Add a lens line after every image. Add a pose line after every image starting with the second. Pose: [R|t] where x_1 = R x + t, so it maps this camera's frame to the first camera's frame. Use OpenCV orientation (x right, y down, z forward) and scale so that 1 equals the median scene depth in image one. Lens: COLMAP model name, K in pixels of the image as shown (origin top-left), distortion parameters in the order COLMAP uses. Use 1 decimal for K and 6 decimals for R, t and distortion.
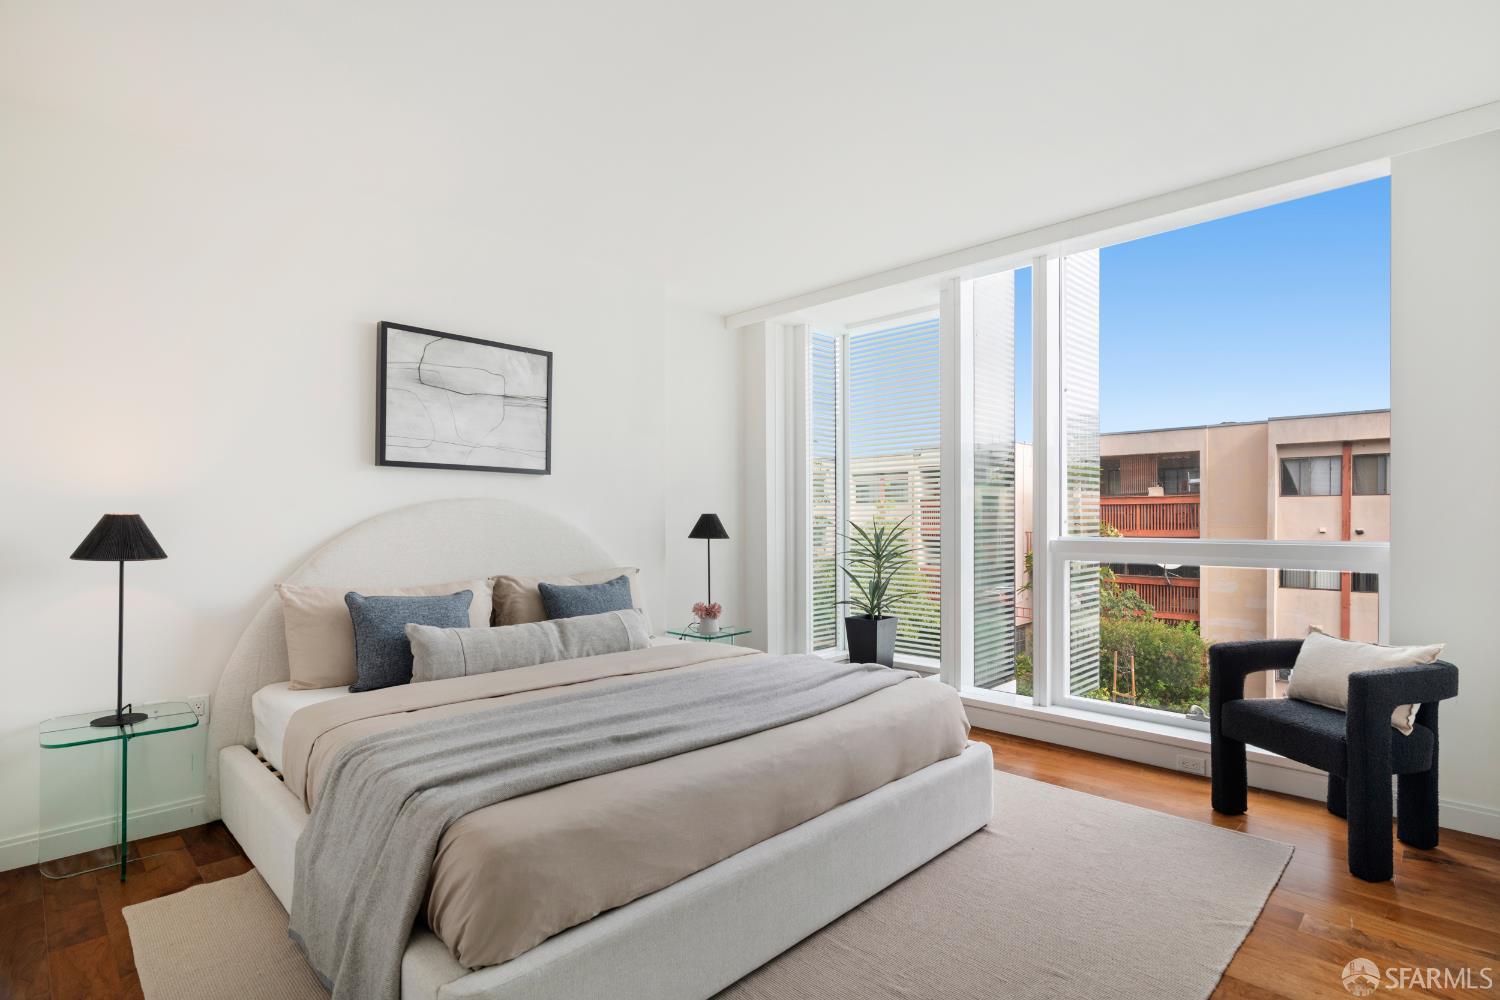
lens RADIAL K [[725.9, 0, 748.9], [0, 725.9, 510.9], [0, 0, 1]] dist [-0.004951, 0.003154]
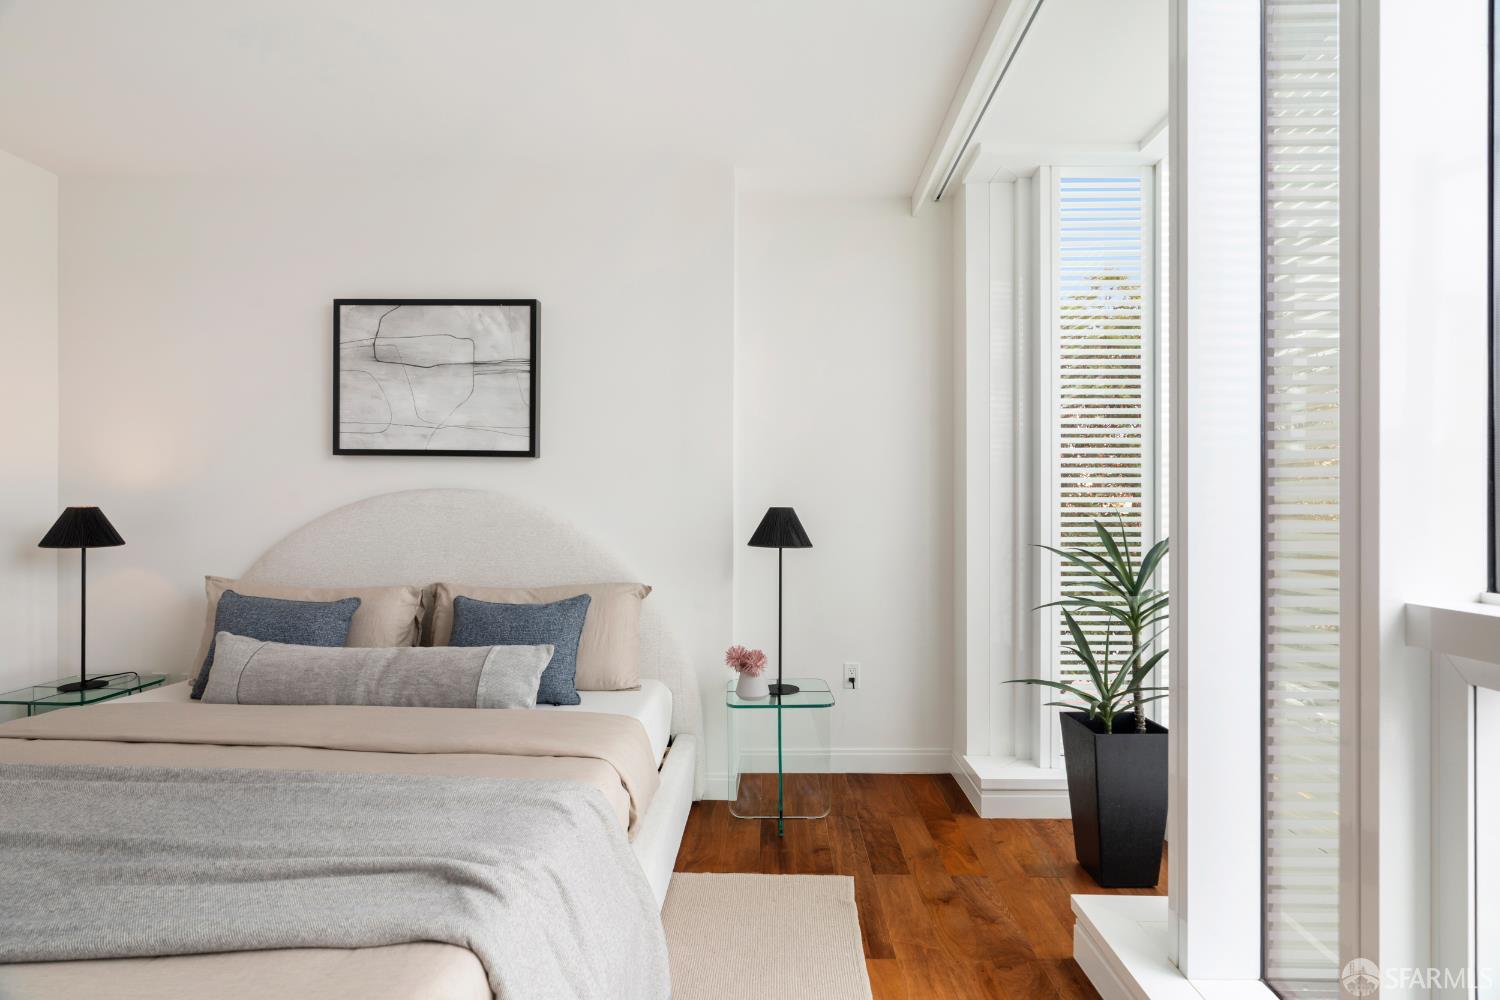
lens RADIAL K [[725.9, 0, 753.7], [0, 725.9, 499.2], [0, 0, 1]] dist [-0.004951, 0.003154]
pose [[0.694168, -0.008307, -0.719765, 0.498046], [0.001804, 0.999950, -0.009801, 0.003770], [0.719811, 0.005506, 0.694149, 0.698975]]
